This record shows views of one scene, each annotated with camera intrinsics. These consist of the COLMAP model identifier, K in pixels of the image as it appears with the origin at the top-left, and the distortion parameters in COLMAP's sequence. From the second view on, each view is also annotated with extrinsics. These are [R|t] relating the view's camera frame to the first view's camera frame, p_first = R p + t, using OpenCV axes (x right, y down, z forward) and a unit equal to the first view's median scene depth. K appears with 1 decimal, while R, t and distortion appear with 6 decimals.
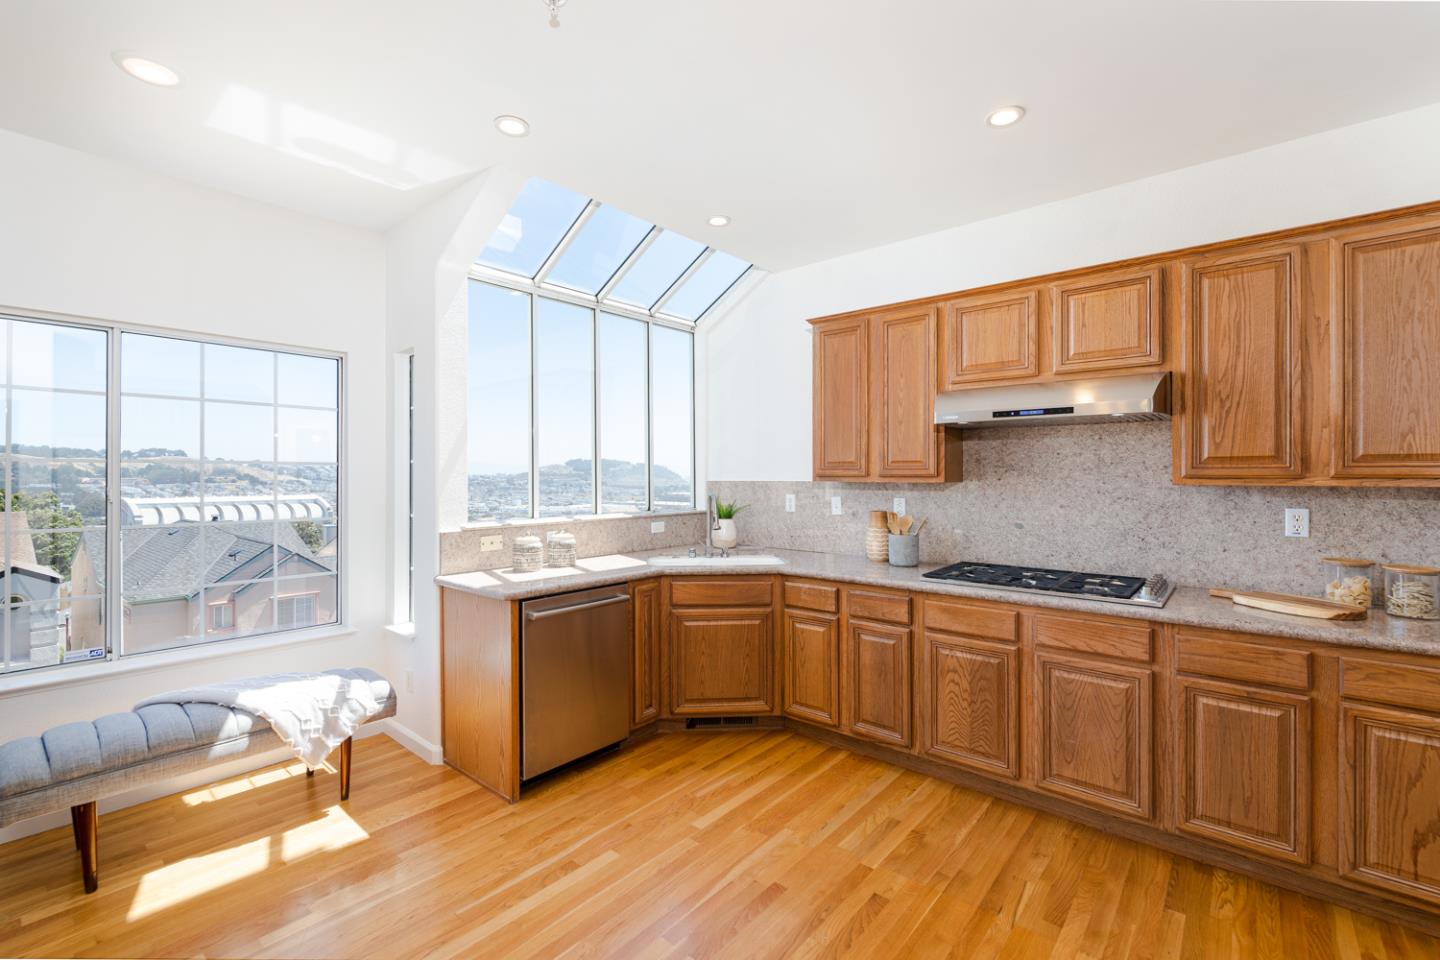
lens RADIAL K [[623.6, 0, 707.3], [0, 623.6, 480.5], [0, 0, 1]] dist [0.000568, 0.000123]
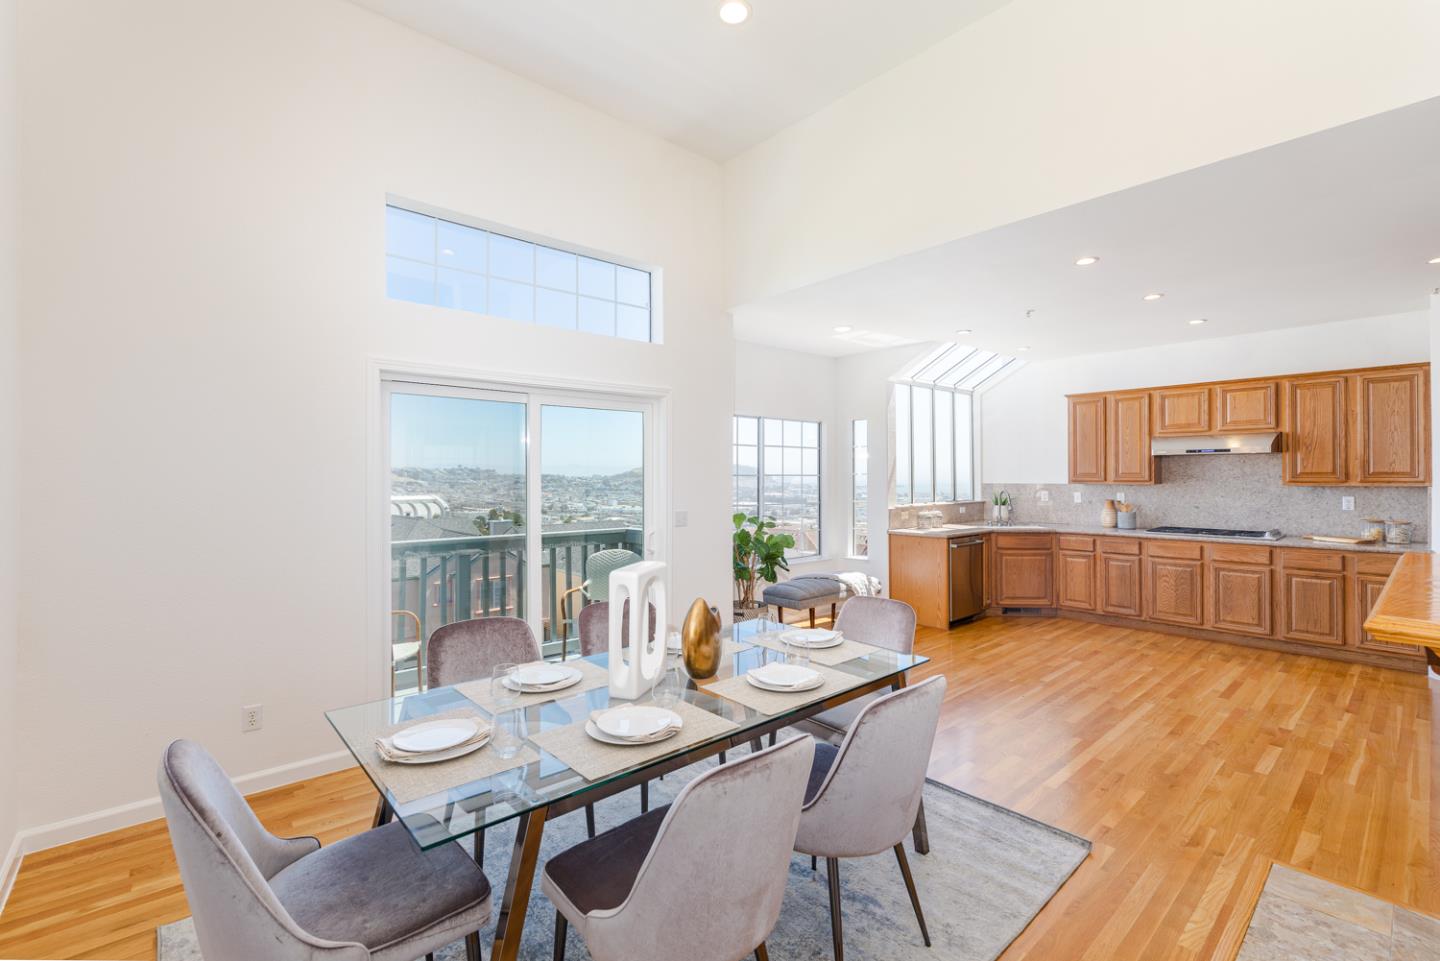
lens RADIAL K [[623.6, 0, 709.6], [0, 623.6, 479.2], [0, 0, 1]] dist [0.000568, 0.000123]
pose [[0.989989, -0.003088, -0.141108, -0.797172], [0.002648, 0.999991, -0.003305, -0.010807], [0.141117, 0.002898, 0.989989, -1.241706]]
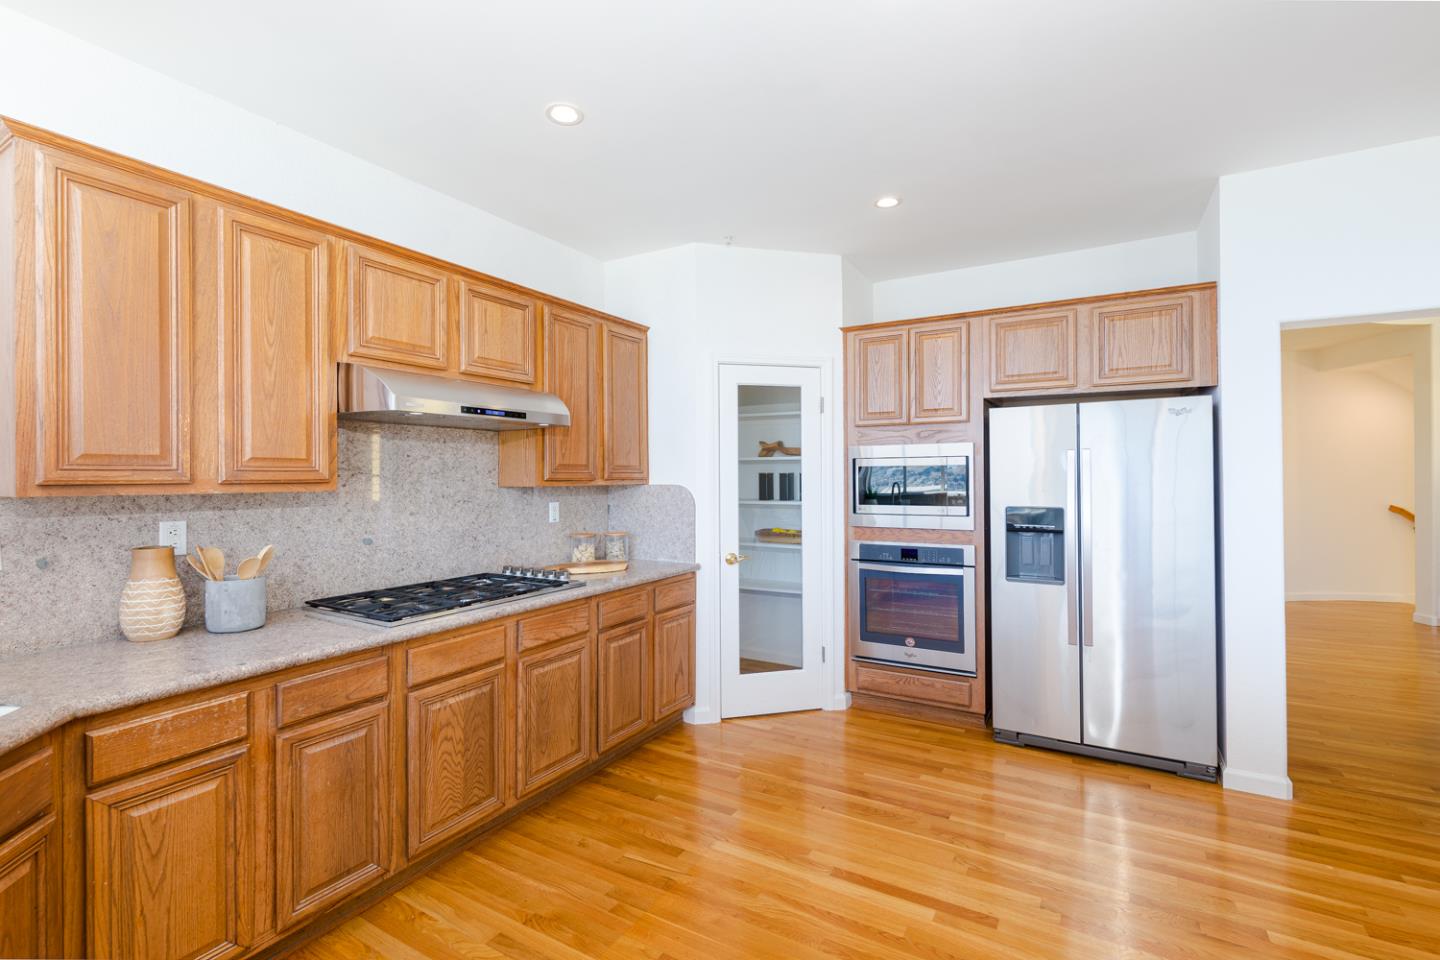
lens RADIAL K [[623.6, 0, 714.9], [0, 623.6, 477.5], [0, 0, 1]] dist [0.000568, 0.000123]
pose [[-0.162649, -0.000213, 0.986684, -0.442147], [0.016108, 0.999866, 0.002871, -0.007484], [-0.986552, 0.016360, -0.162624, 0.778718]]
